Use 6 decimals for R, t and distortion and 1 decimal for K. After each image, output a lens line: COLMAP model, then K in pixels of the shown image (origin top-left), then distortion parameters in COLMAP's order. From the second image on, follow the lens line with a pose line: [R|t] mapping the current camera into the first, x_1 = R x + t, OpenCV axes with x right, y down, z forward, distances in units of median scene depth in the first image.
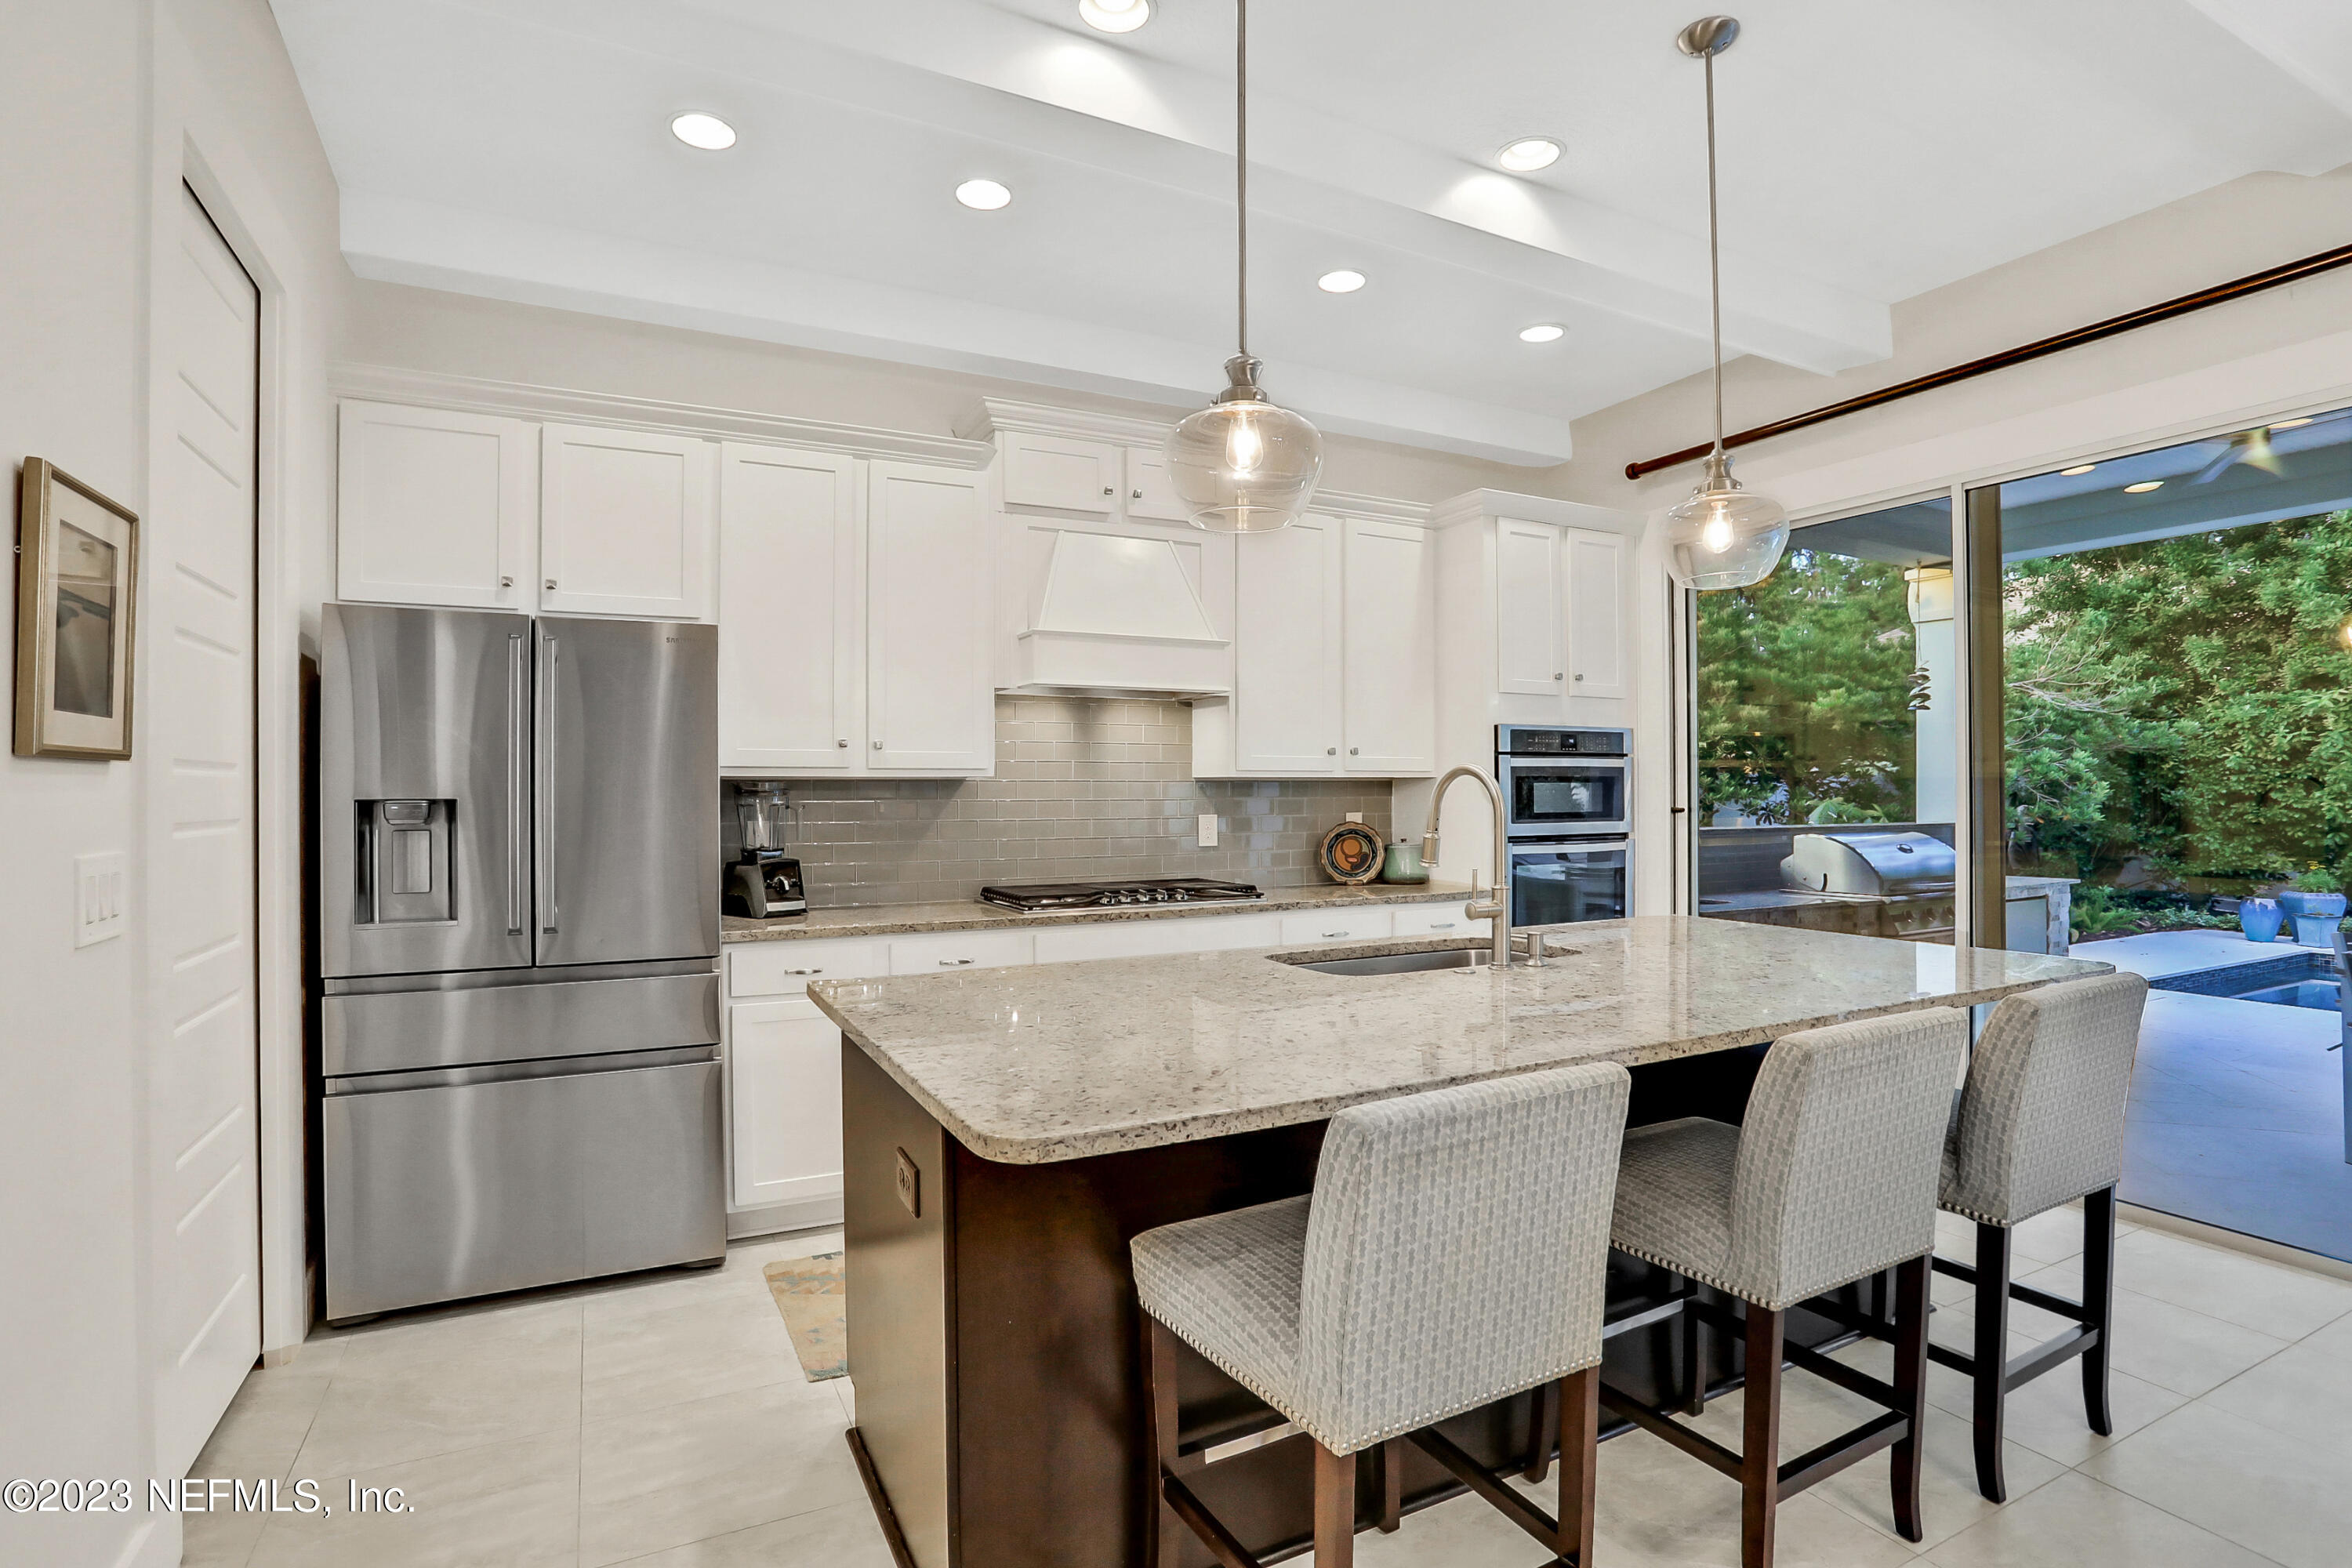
lens RADIAL K [[1147.9, 0, 1187.4], [0, 1147.9, 787.1], [0, 0, 1]] dist [-0.067761, 0.026846]
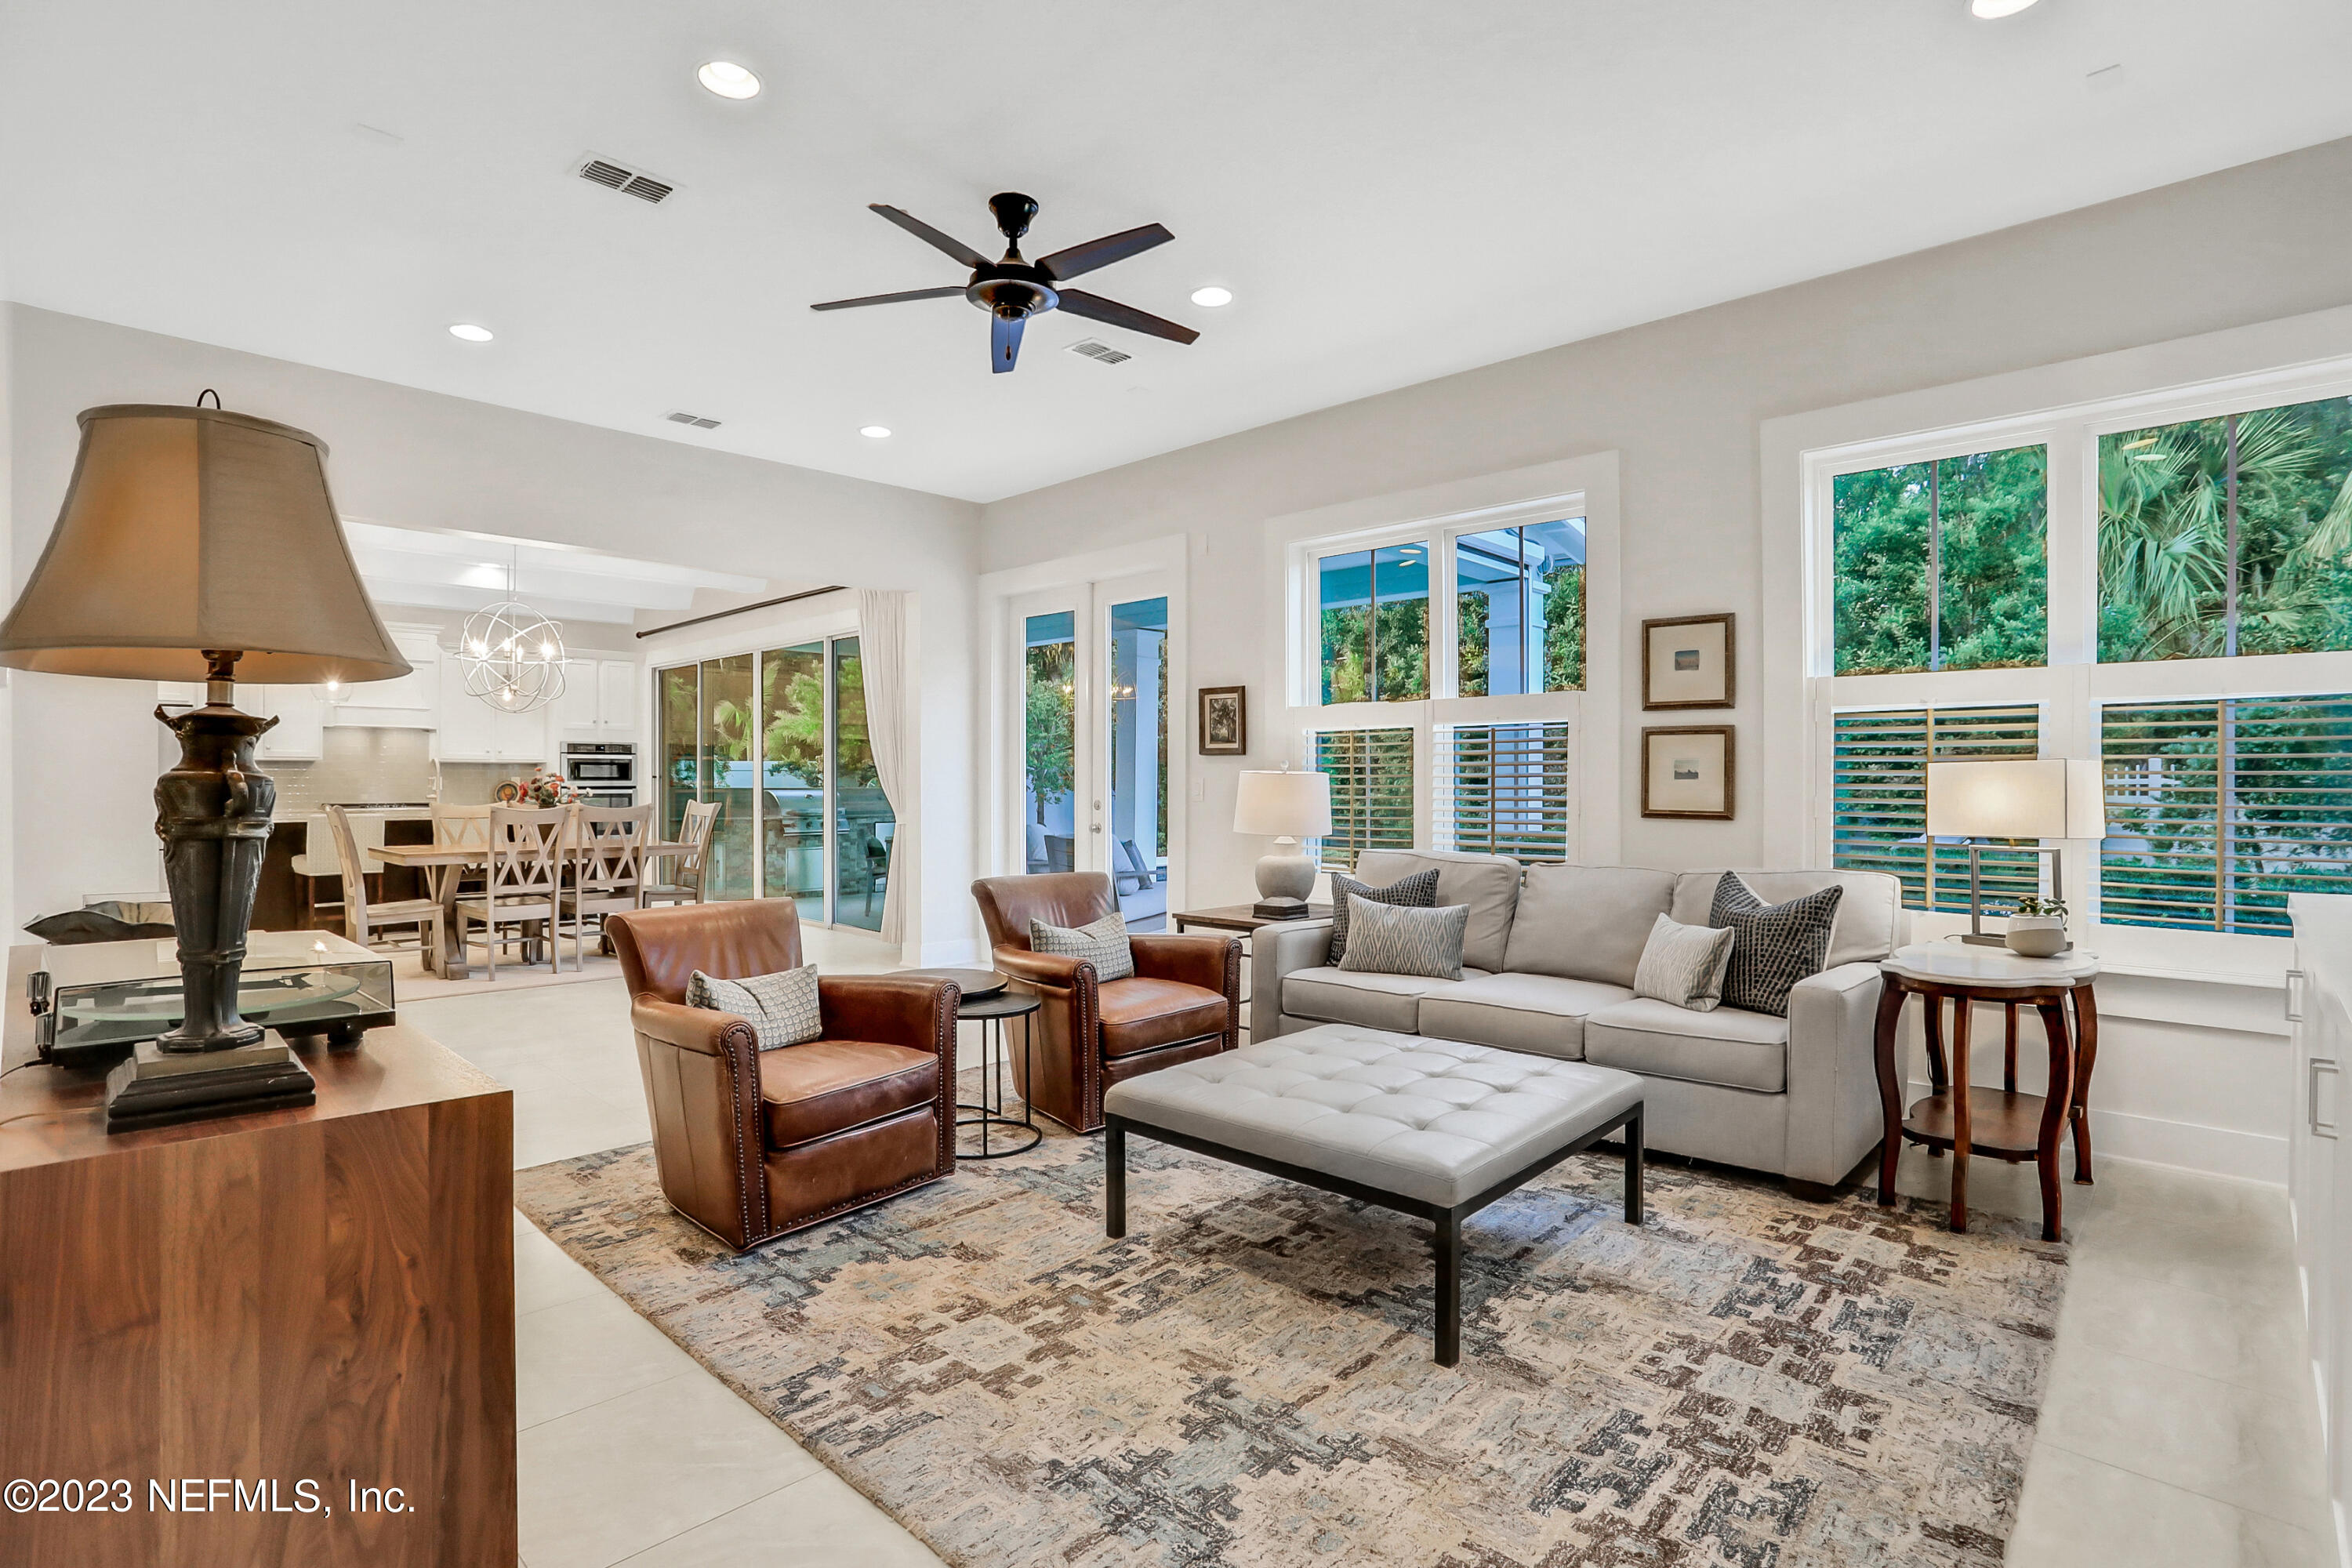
lens RADIAL K [[1147.9, 0, 1187.4], [0, 1147.9, 787.1], [0, 0, 1]] dist [-0.067761, 0.026846]
pose [[0.948760, 0.000736, 0.315996, 0.762630], [-0.004637, 0.999922, 0.011592, 0.009441], [-0.315963, -0.012463, 0.948690, -1.693720]]
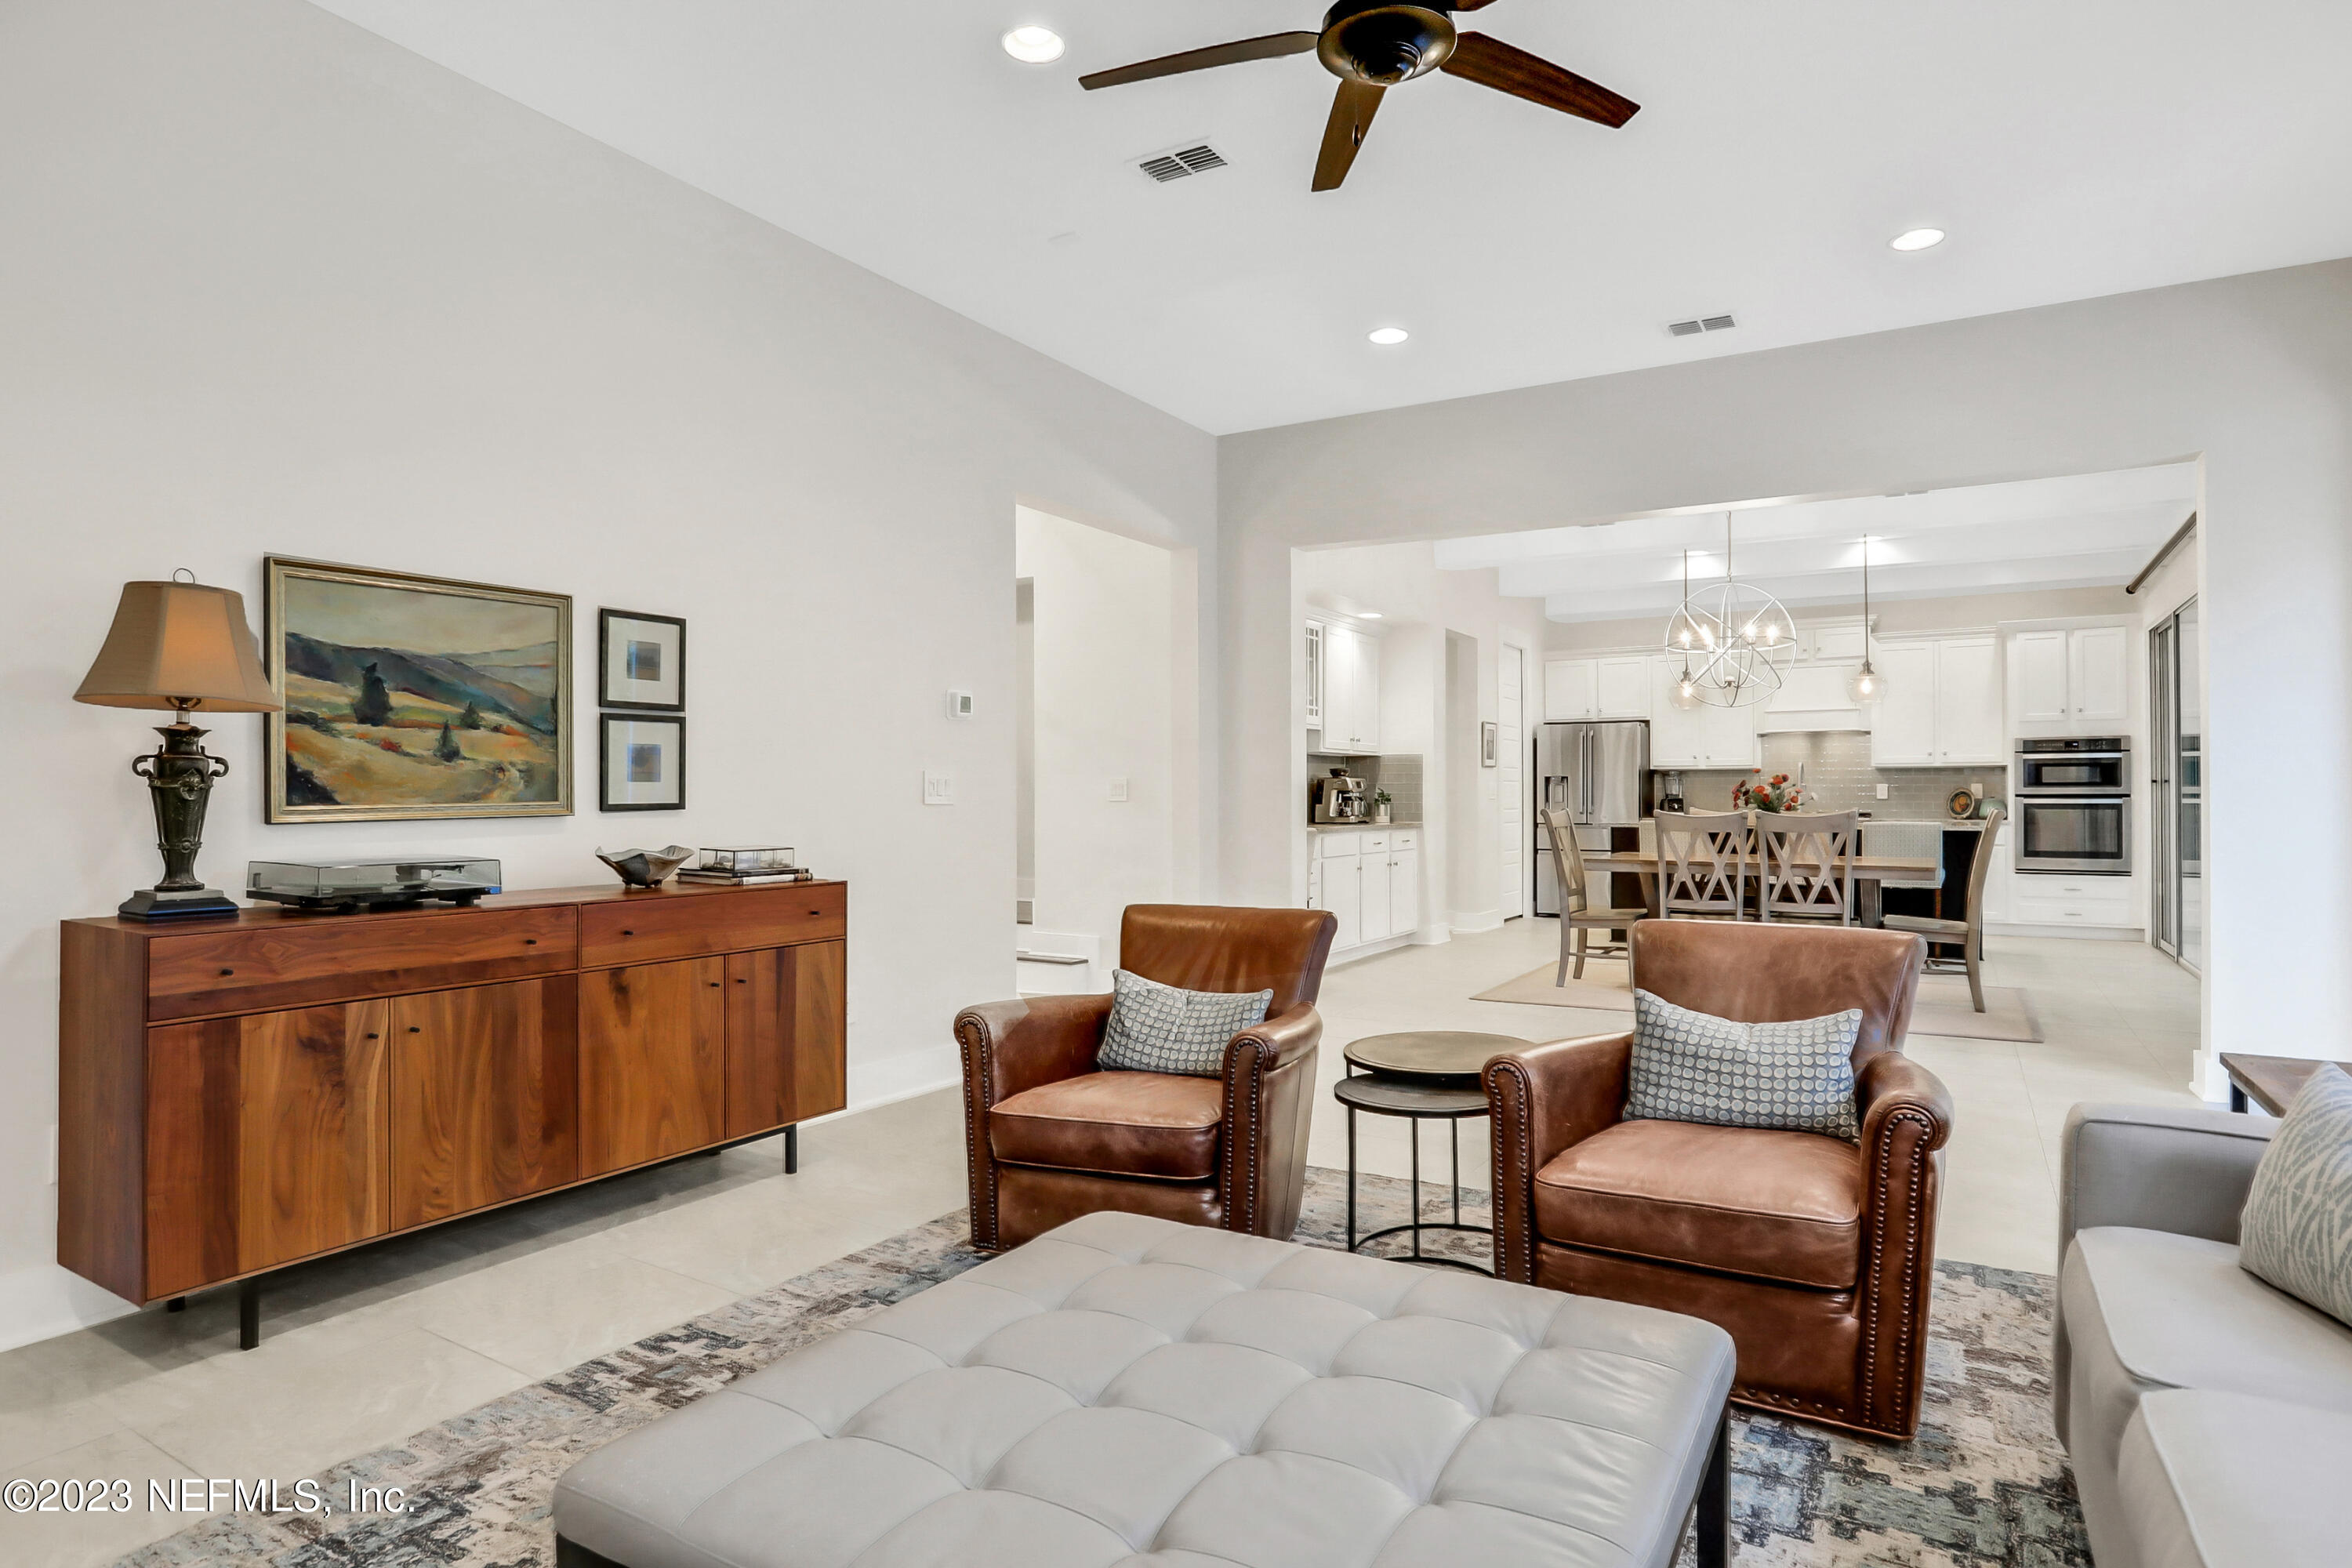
lens RADIAL K [[1255.2, 0, 1176.0], [0, 1255.2, 784.0], [0, 0, 1]] dist [-0.062720, 0.024138]
pose [[0.504324, -0.003650, -0.863507, 1.327346], [0.002949, 0.999993, -0.002505, 0.025635], [0.863509, -0.001283, 0.504331, -1.290311]]
